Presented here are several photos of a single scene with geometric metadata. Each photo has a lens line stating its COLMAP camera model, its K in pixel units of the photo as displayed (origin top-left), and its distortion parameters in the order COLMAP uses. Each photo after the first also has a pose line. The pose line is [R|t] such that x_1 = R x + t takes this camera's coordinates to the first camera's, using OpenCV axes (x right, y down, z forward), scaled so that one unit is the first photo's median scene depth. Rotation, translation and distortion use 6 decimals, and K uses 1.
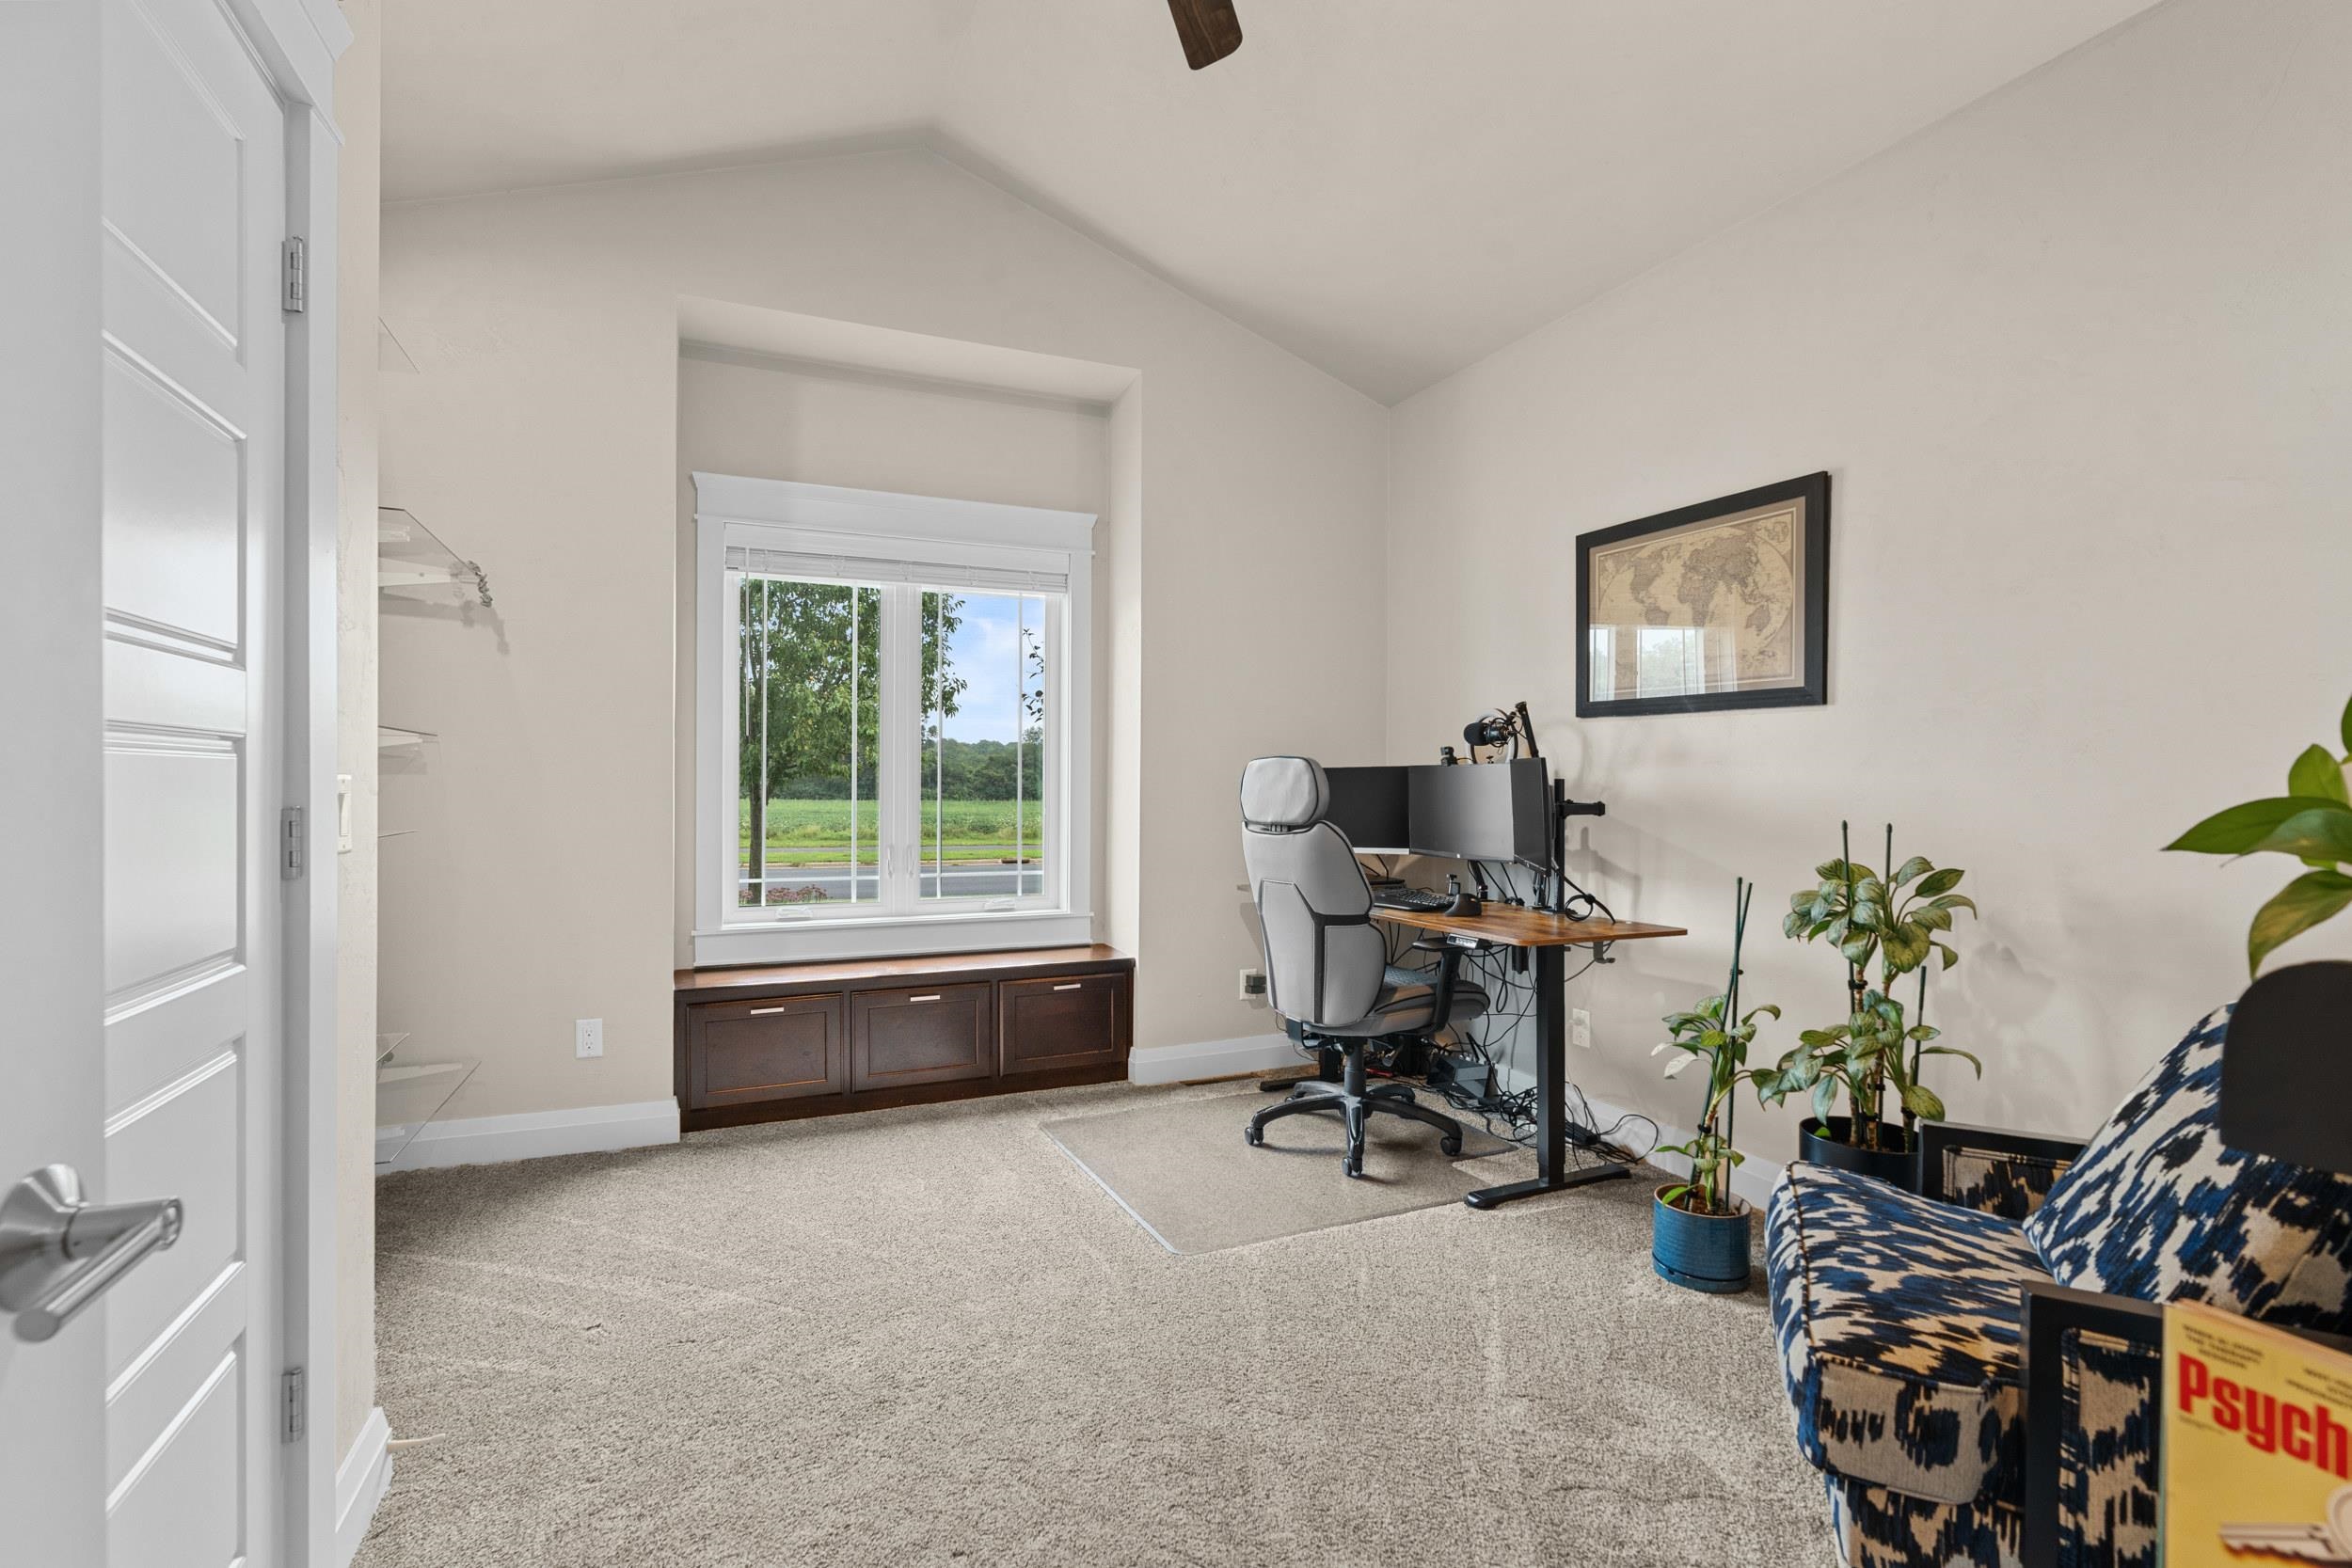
lens RADIAL K [[1062.0, 0, 1170.8], [0, 1062.0, 783.1], [0, 0, 1]] dist [-0.008961, 0.003792]
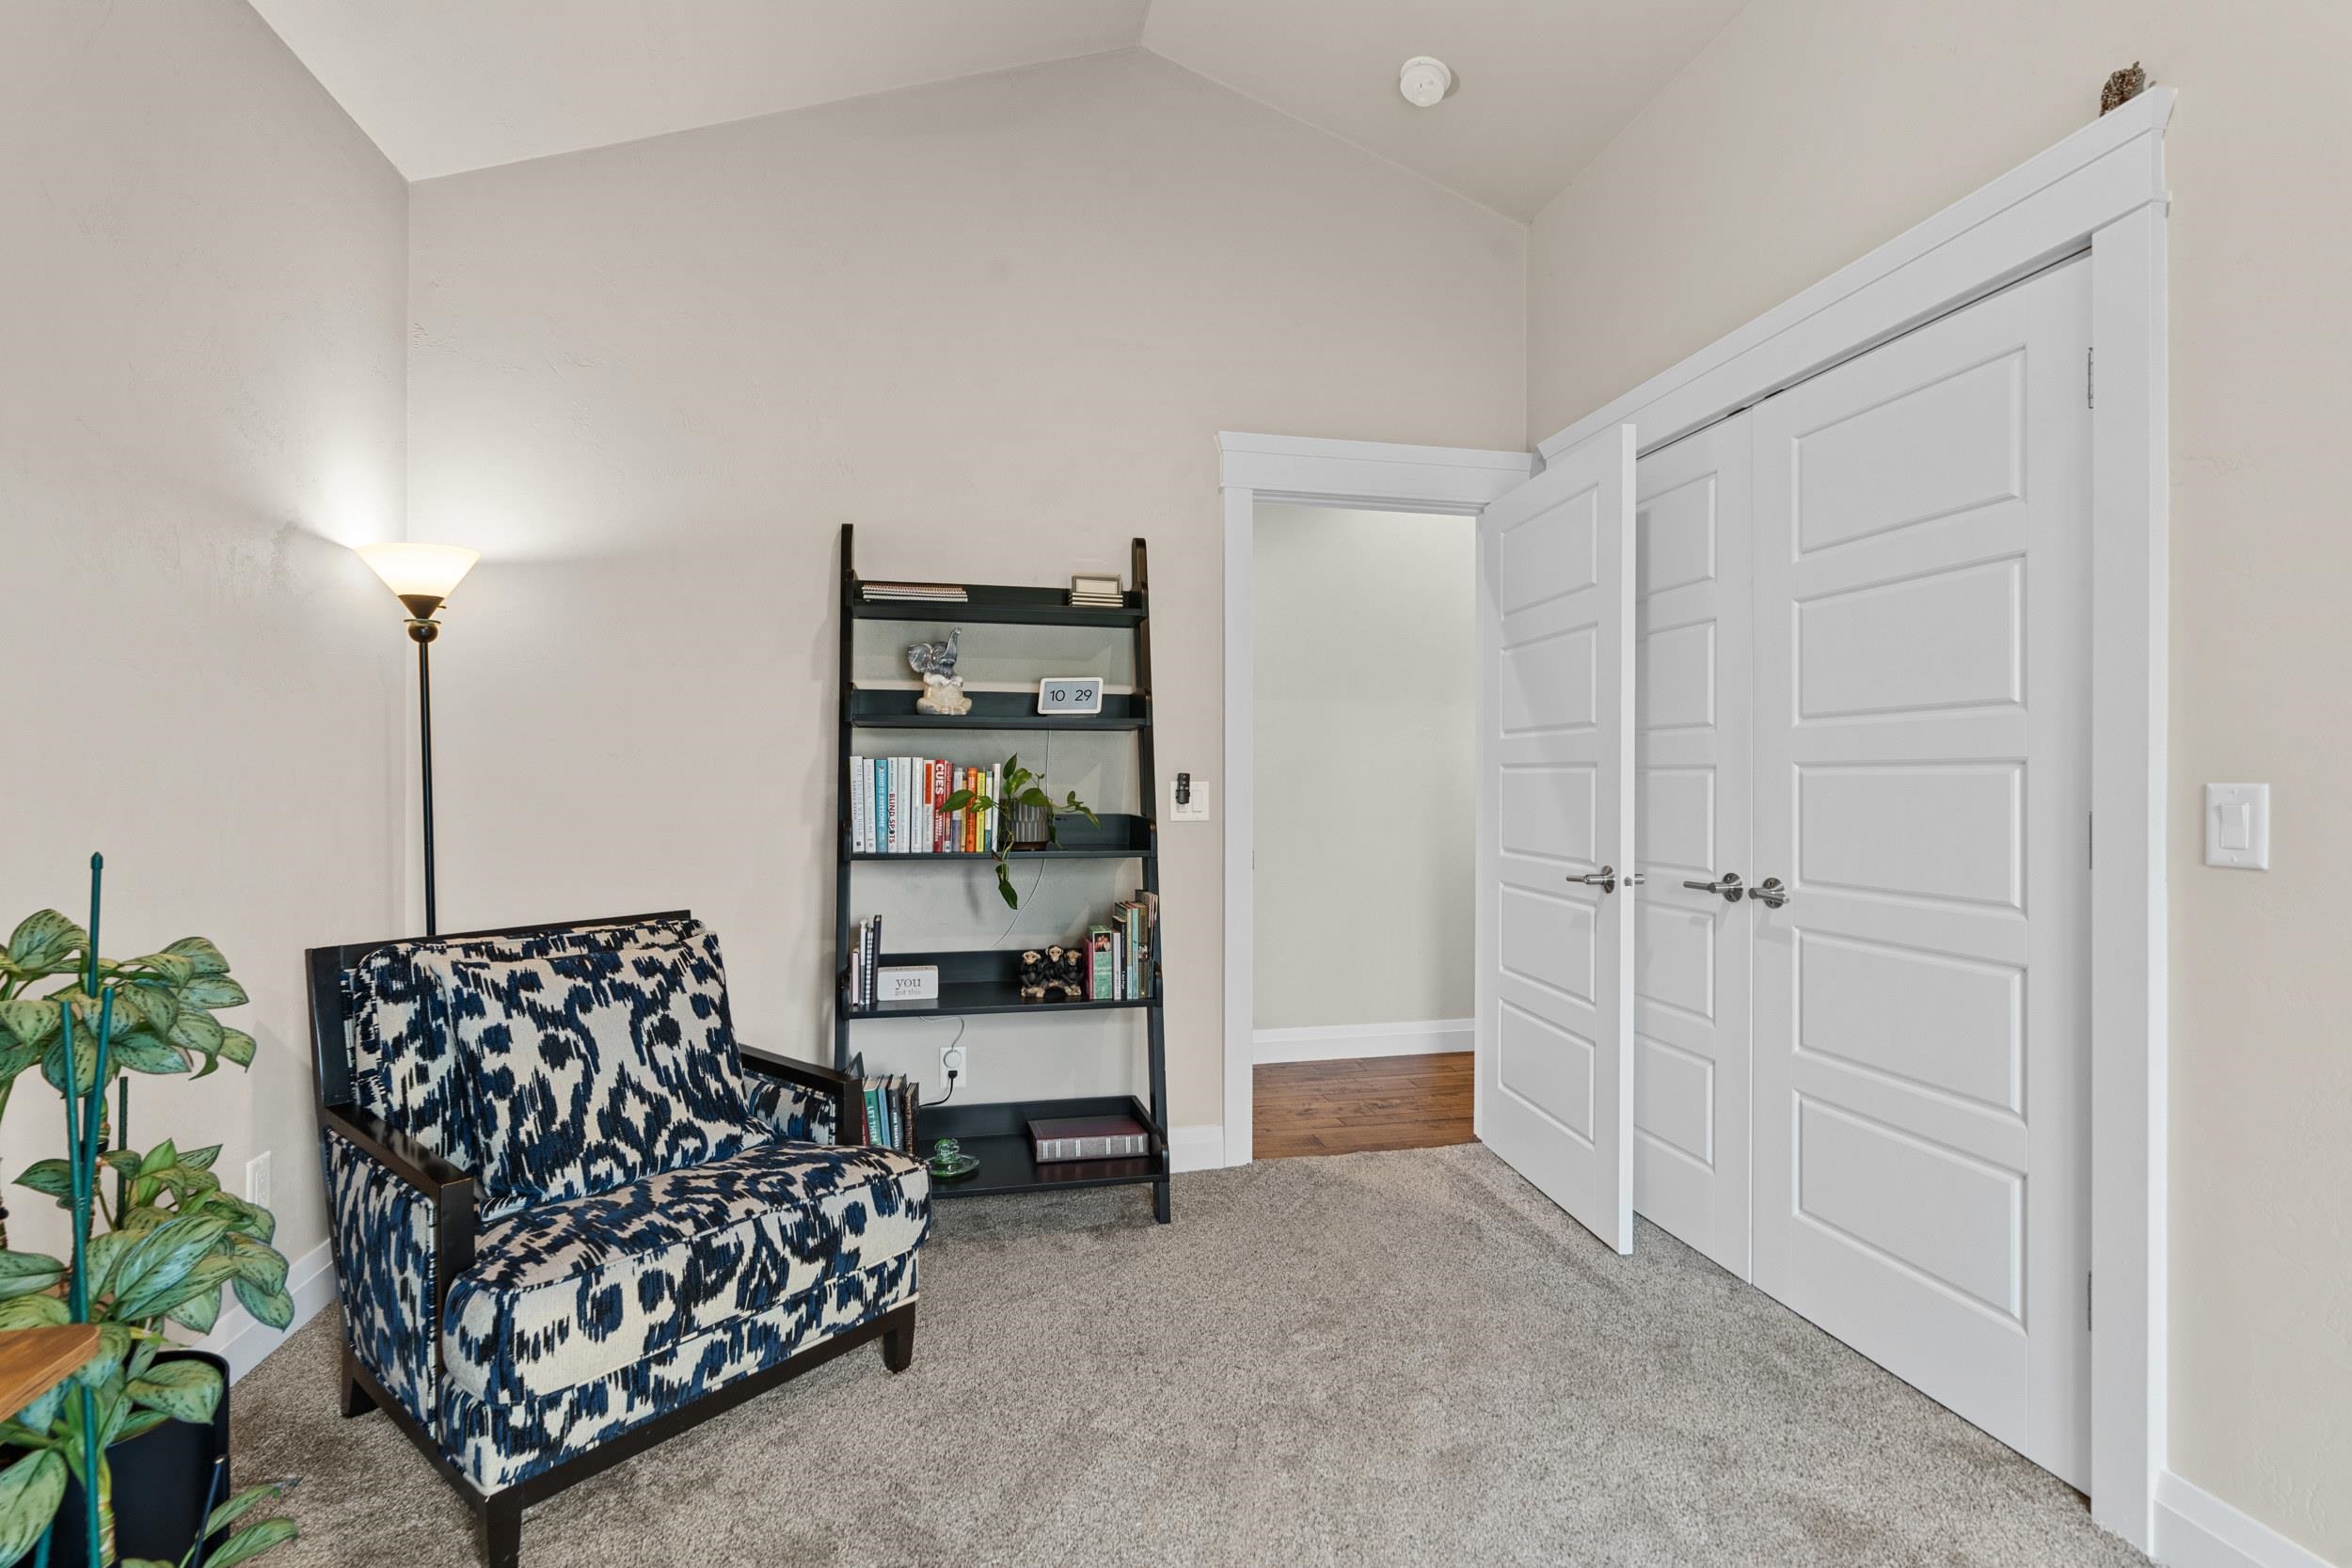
lens RADIAL K [[1062.0, 0, 1171.9], [0, 1062.0, 784.2], [0, 0, 1]] dist [-0.008961, 0.003792]
pose [[-0.978896, -0.005953, 0.204272, -0.015920], [-0.004512, 0.999962, 0.007519, -0.006087], [-0.204309, 0.006439, -0.978885, 1.106077]]
